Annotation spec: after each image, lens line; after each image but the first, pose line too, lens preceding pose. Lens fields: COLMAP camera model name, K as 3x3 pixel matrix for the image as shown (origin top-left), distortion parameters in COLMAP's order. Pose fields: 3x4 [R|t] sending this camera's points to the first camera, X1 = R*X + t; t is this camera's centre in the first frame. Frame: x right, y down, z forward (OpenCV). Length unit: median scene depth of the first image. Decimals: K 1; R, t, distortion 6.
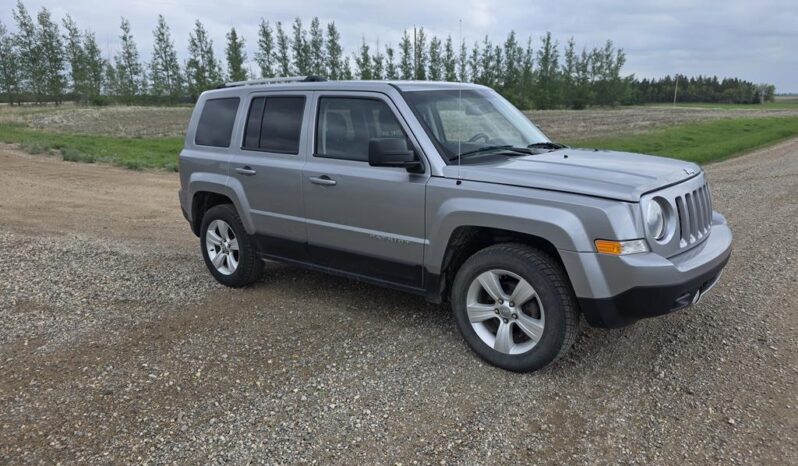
lens RADIAL K [[542.8, 0, 406.3], [0, 542.8, 233.6], [0, 0, 1]] dist [0.053016, -0.034022]
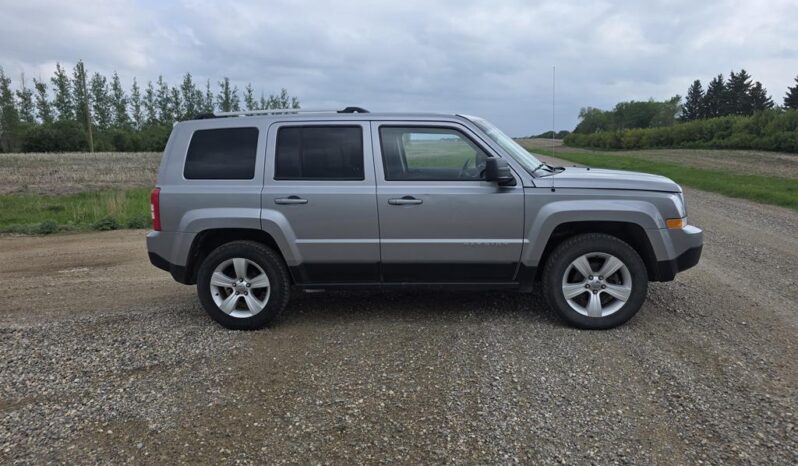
lens RADIAL K [[542.8, 0, 391.0], [0, 542.8, 229.5], [0, 0, 1]] dist [0.053016, -0.034022]
pose [[0.843321, -0.088689, 0.530041, -0.530967], [0.132897, 0.990072, -0.045782, 0.003374], [-0.520719, 0.109050, 0.846735, 0.070940]]
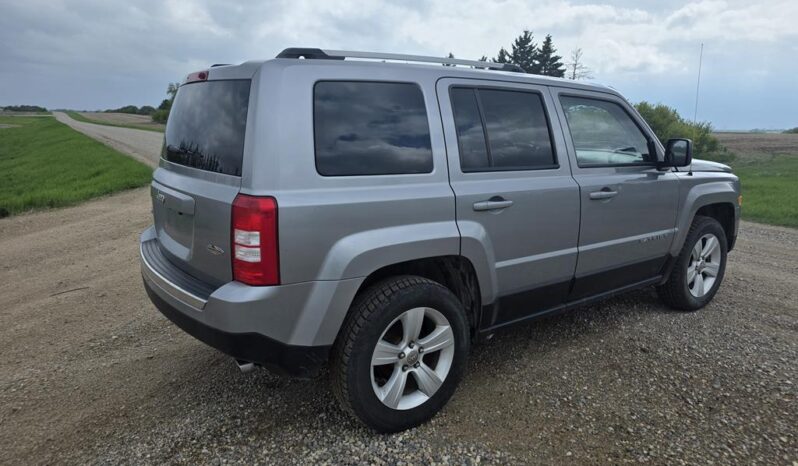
lens RADIAL K [[542.8, 0, 401.7], [0, 542.8, 225.3], [0, 0, 1]] dist [0.053016, -0.034022]
pose [[0.266676, -0.166250, 0.949339, -0.732785], [0.203560, 0.972505, 0.113126, -0.146411], [-0.942044, 0.163079, 0.293186, 0.735869]]
